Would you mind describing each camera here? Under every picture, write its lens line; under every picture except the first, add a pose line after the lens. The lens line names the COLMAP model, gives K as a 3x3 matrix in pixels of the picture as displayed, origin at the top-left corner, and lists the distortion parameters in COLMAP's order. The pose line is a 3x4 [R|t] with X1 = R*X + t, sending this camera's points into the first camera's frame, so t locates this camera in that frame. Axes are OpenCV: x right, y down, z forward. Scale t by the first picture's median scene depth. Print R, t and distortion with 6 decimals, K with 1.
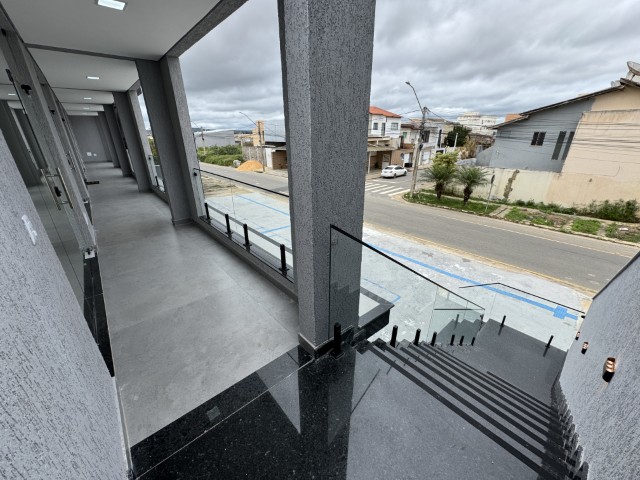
lens RADIAL K [[256.6, 0, 319.6], [0, 256.6, 239.5], [0, 0, 1]] dist [-0.002901, -0.000193]
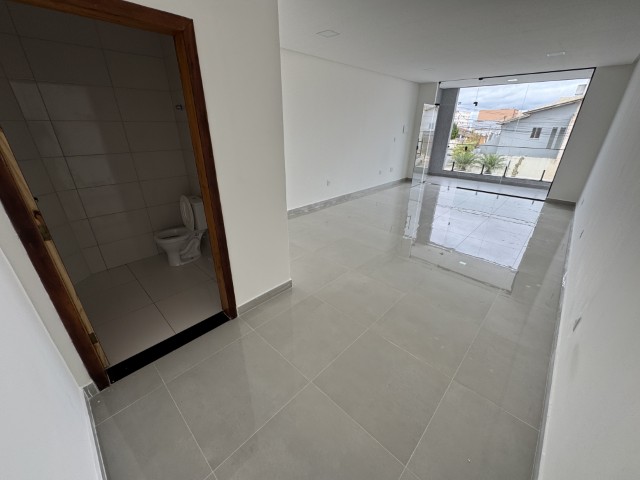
lens RADIAL K [[256.6, 0, 319.6], [0, 256.6, 239.5], [0, 0, 1]] dist [-0.002901, -0.000193]
pose [[0.995291, -0.023131, 0.094134, -0.366369], [0.020514, 0.999378, 0.028682, 0.082129], [-0.094739, -0.026616, 0.995146, -0.187152]]
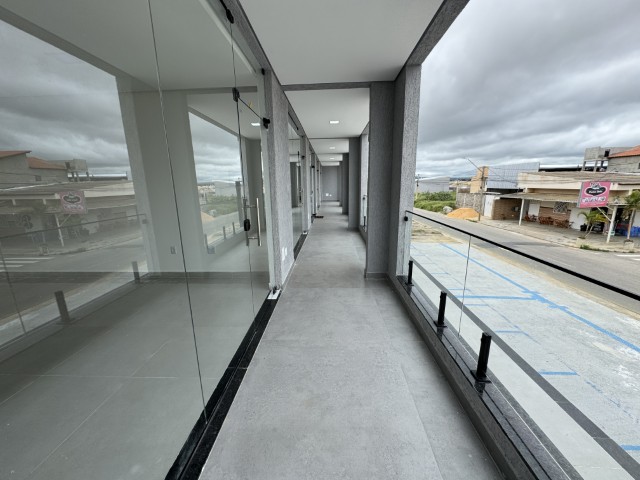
lens RADIAL K [[256.6, 0, 319.6], [0, 256.6, 239.5], [0, 0, 1]] dist [-0.002901, -0.000193]
pose [[0.727369, 0.143210, -0.671138, -0.038072], [-0.253592, 0.964850, -0.068956, -0.019479], [0.637672, 0.220351, 0.738119, 0.073274]]
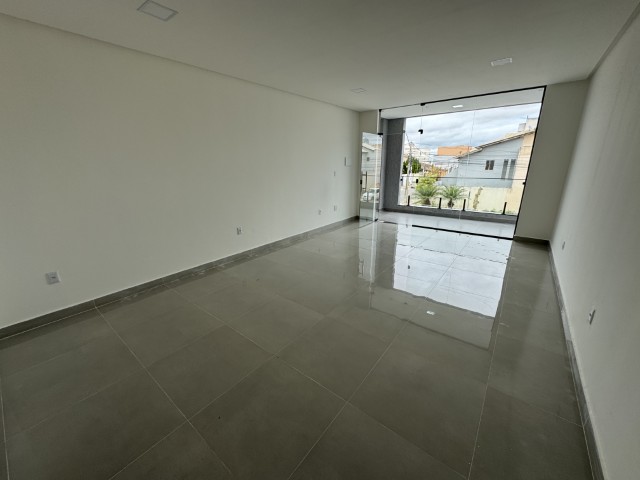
lens RADIAL K [[256.6, 0, 319.6], [0, 256.6, 239.5], [0, 0, 1]] dist [-0.002901, -0.000193]
pose [[0.981722, -0.058142, 0.181221, -0.304068], [0.076883, 0.992196, -0.098166, 0.061380], [-0.174099, 0.110304, 0.978531, -0.123661]]
